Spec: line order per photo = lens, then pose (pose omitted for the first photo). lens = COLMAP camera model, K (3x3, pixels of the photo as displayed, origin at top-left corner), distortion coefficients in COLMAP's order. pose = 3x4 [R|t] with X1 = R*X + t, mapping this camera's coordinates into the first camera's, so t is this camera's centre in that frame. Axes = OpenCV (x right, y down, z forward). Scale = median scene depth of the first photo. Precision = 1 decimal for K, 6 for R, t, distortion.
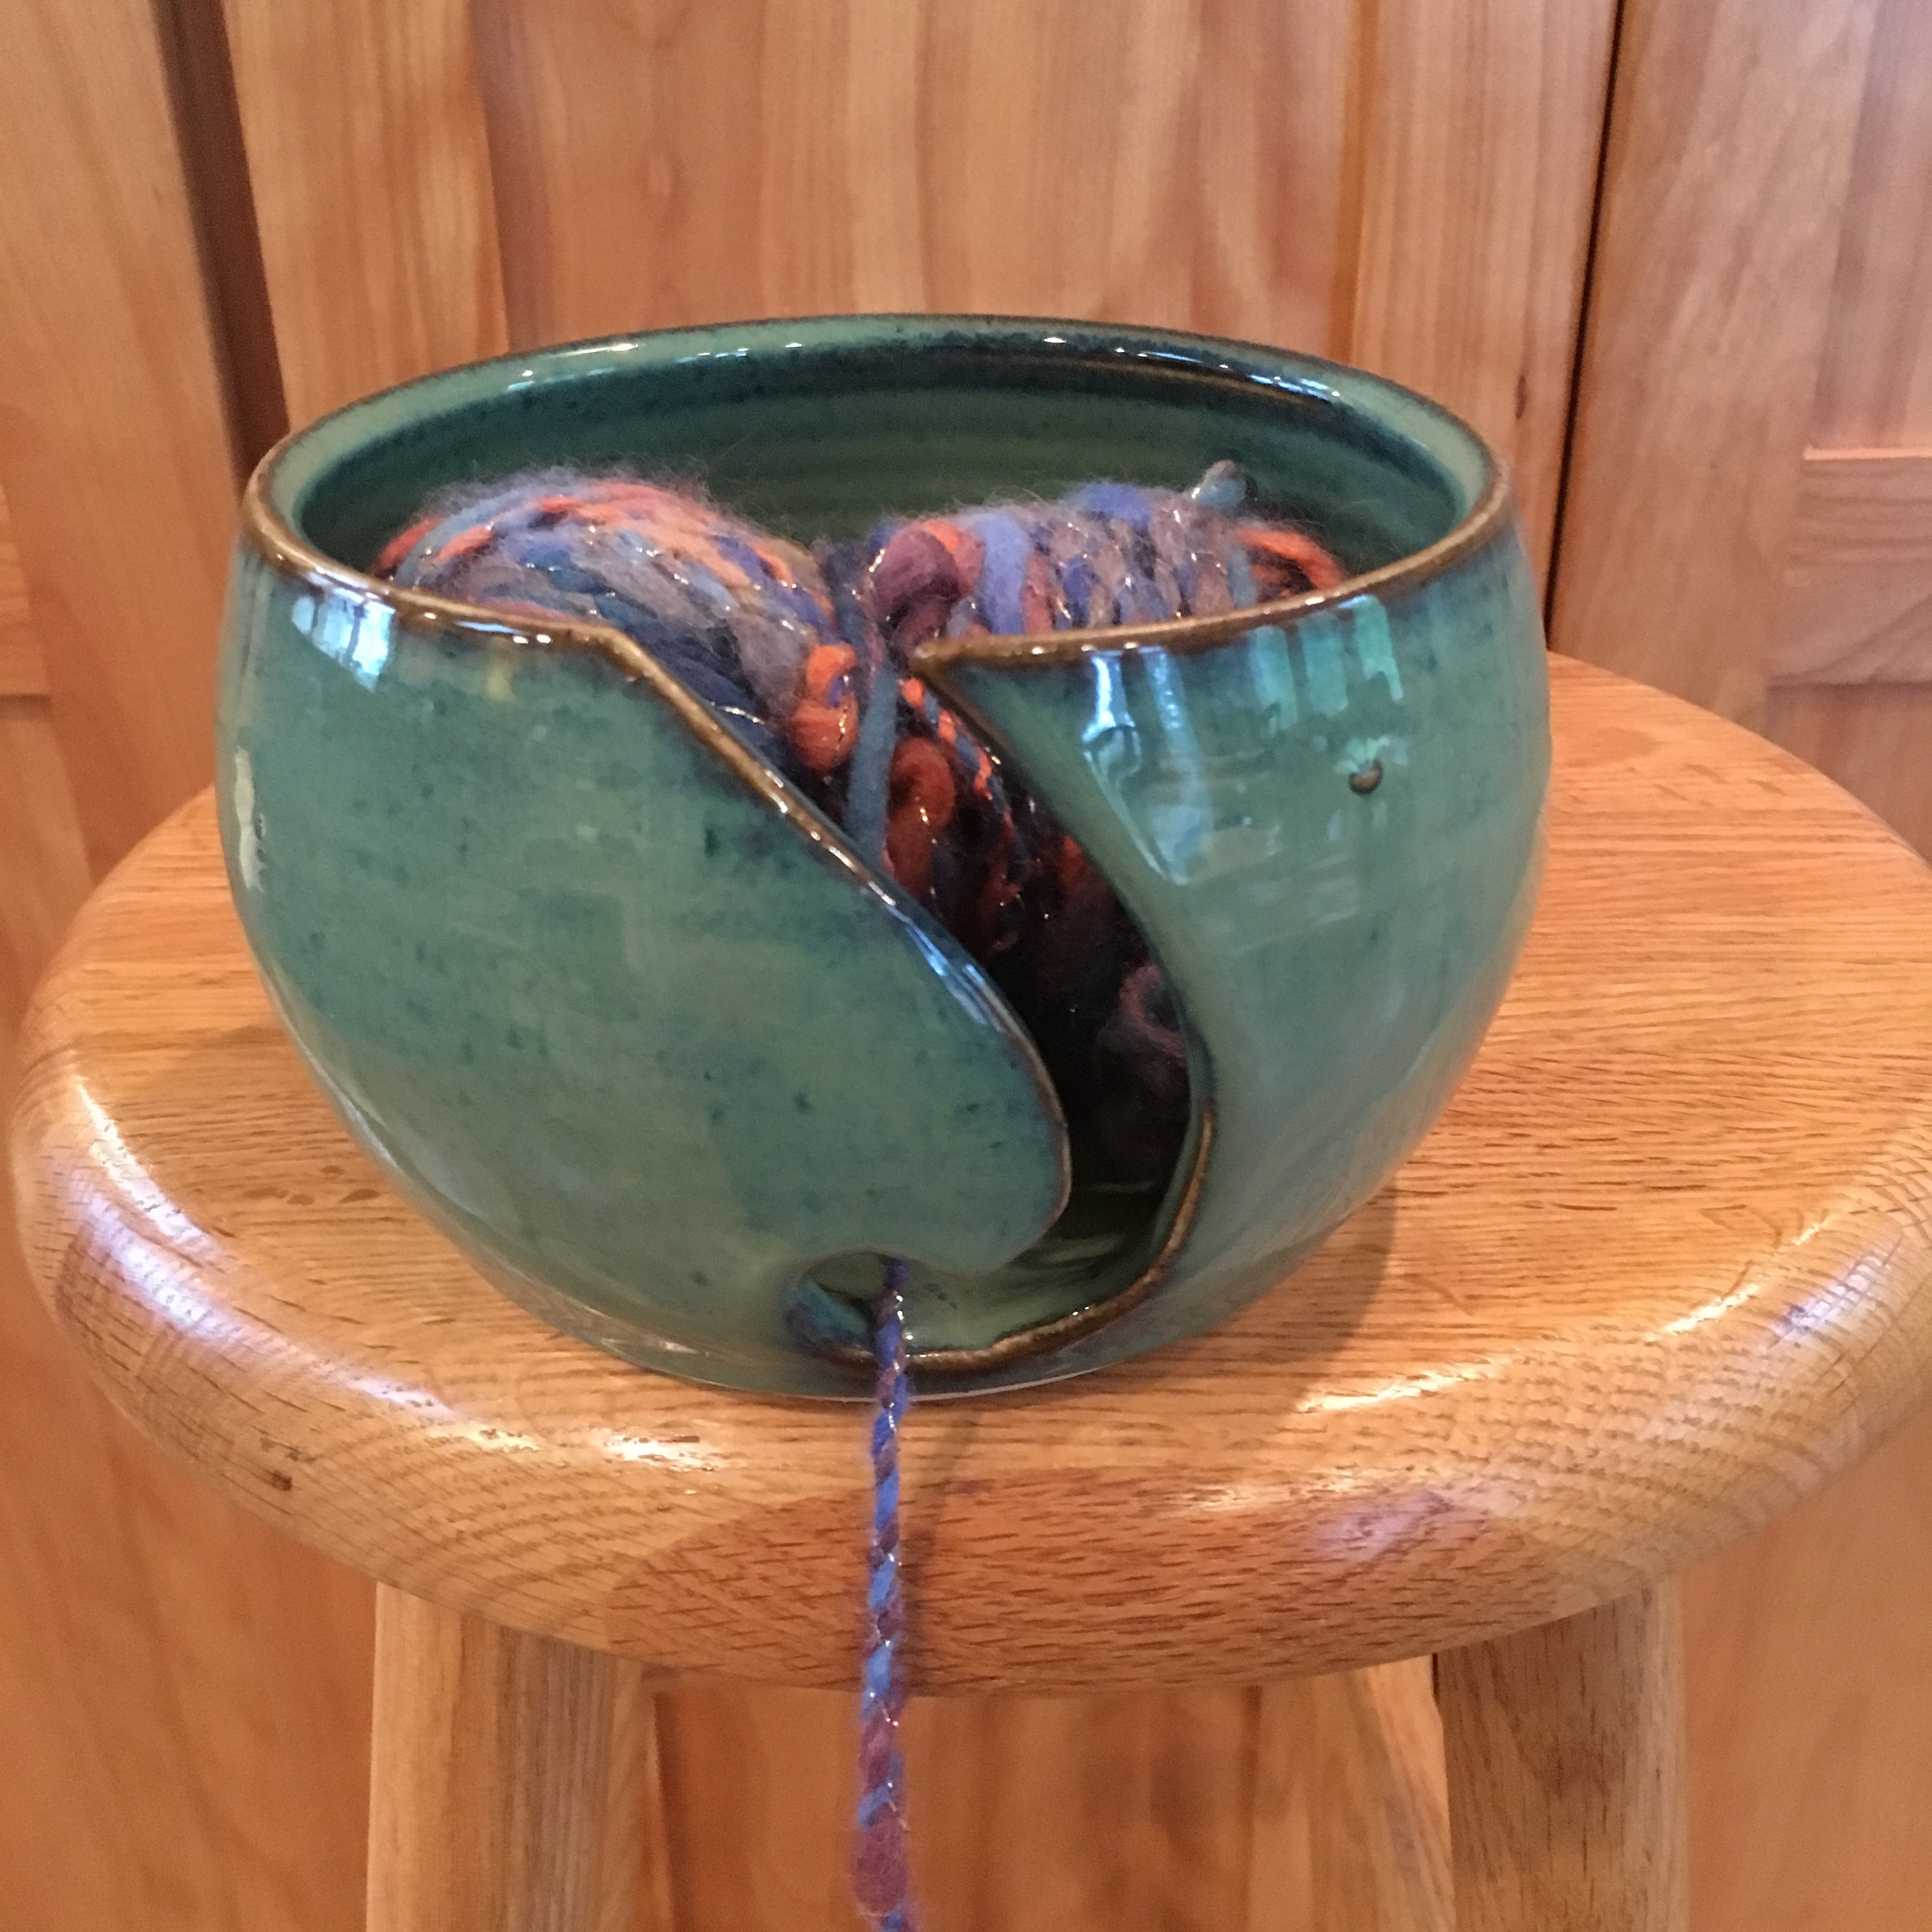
lens RADIAL K [[2304.2, 0, 952.3], [0, 2304.2, 978.8], [0, 0, 1]] dist [0.025159, 0.000000]
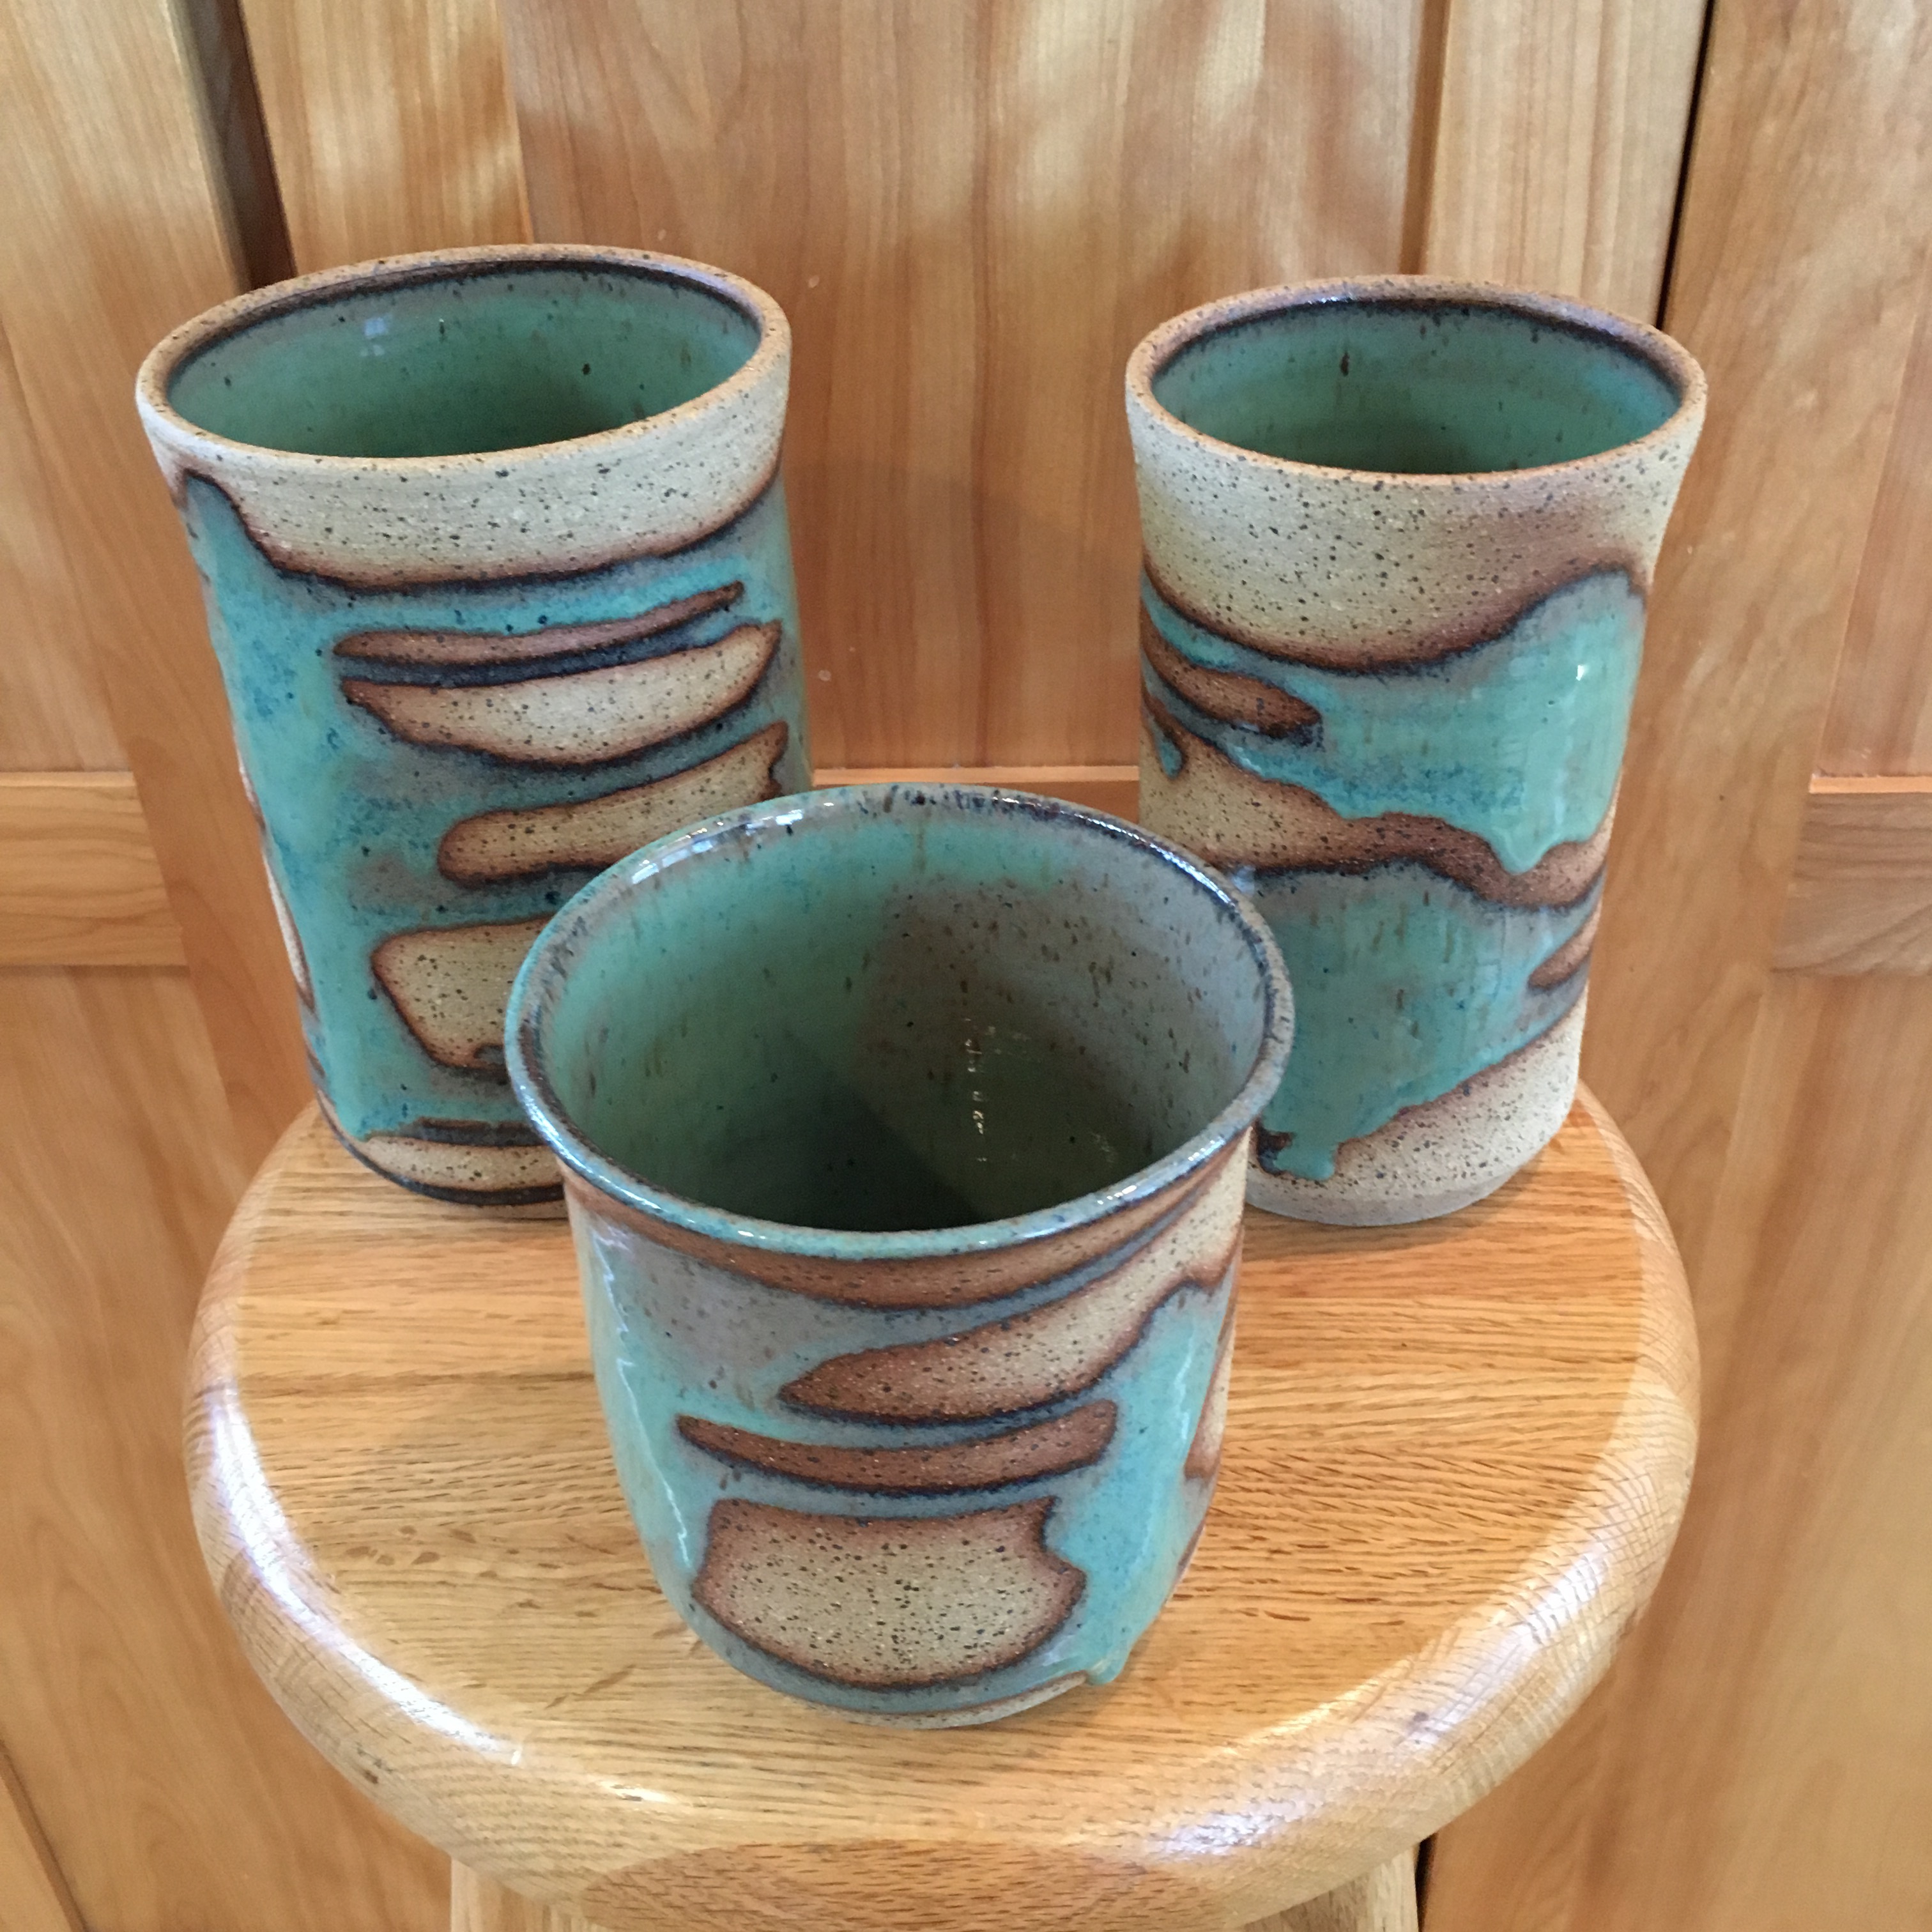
lens RADIAL K [[2304.2, 0, 958.8], [0, 2304.2, 954.9], [0, 0, 1]] dist [0.025159, 0.000000]
pose [[0.997484, 0.028577, -0.064875, 0.153181], [-0.019909, 0.991245, 0.130525, -0.470915], [0.068037, -0.128905, 0.989320, -0.339780]]
